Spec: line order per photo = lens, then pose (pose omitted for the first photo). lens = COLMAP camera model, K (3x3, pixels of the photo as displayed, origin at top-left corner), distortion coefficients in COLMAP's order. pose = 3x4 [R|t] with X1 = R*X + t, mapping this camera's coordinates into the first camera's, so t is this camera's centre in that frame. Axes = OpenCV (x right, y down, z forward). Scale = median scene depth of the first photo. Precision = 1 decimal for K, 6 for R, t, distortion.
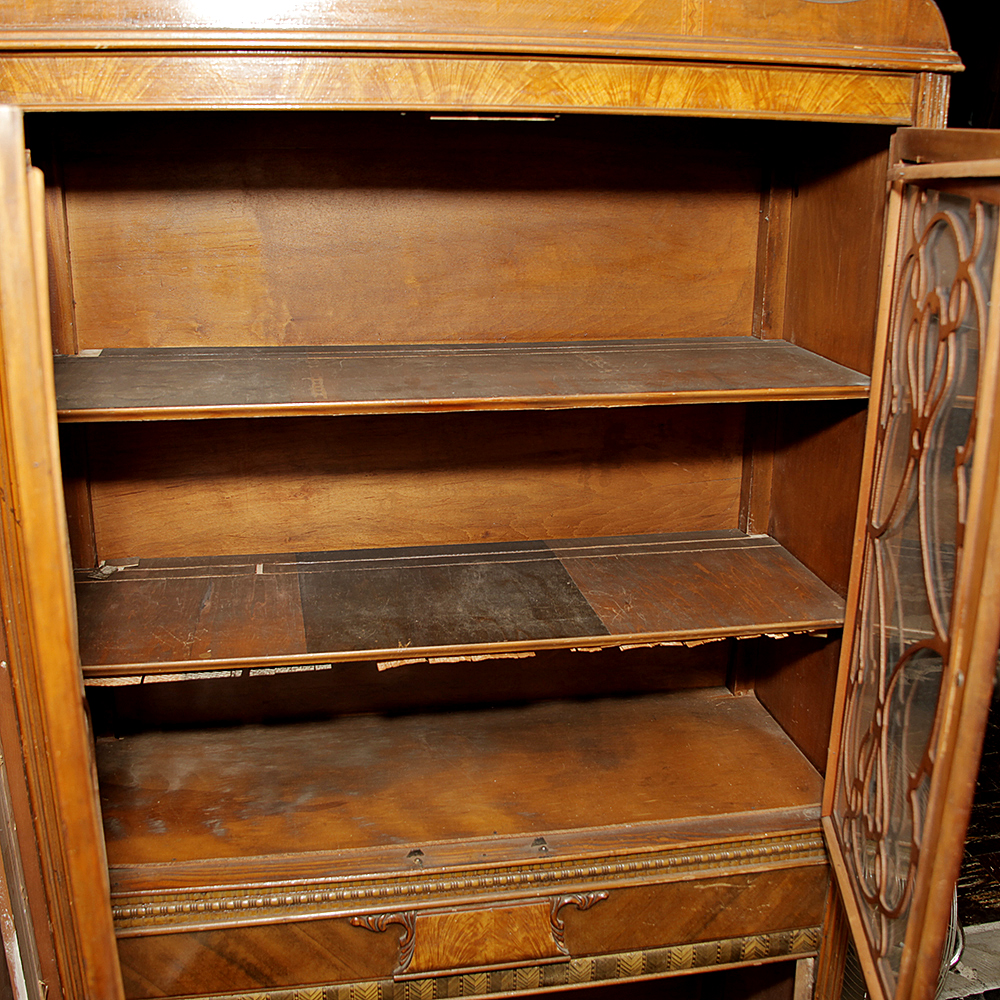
lens RADIAL K [[1200.0, 0, 503.2], [0, 1200.0, 513.8], [0, 0, 1]] dist [-0.157374, 0.096473]
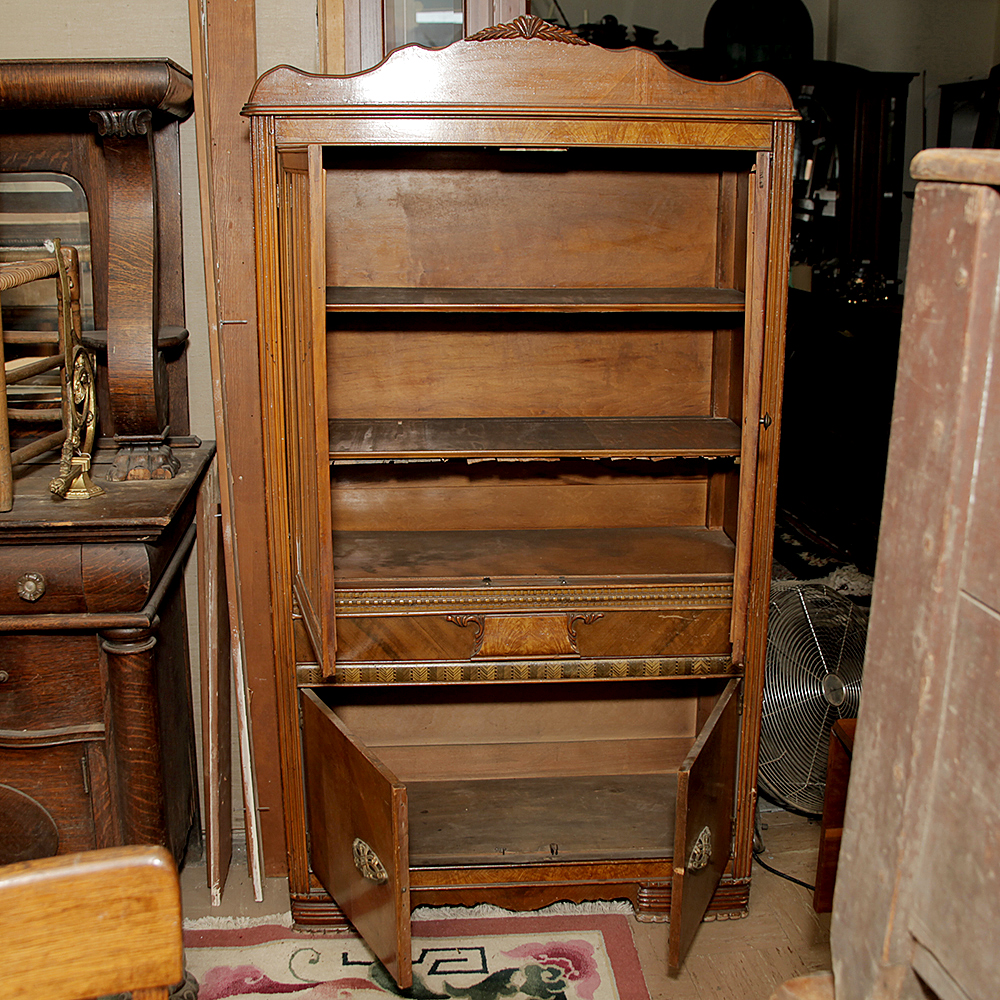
lens RADIAL K [[1268.6, 0, 500.0], [0, 1268.6, 500.0], [0, 0, 1]] dist [-0.141875, 0.042198]
pose [[0.993444, 0.021965, -0.112191, 0.141016], [-0.027928, 0.998264, -0.051858, 0.261176], [0.110858, 0.054651, 0.992333, -0.768387]]
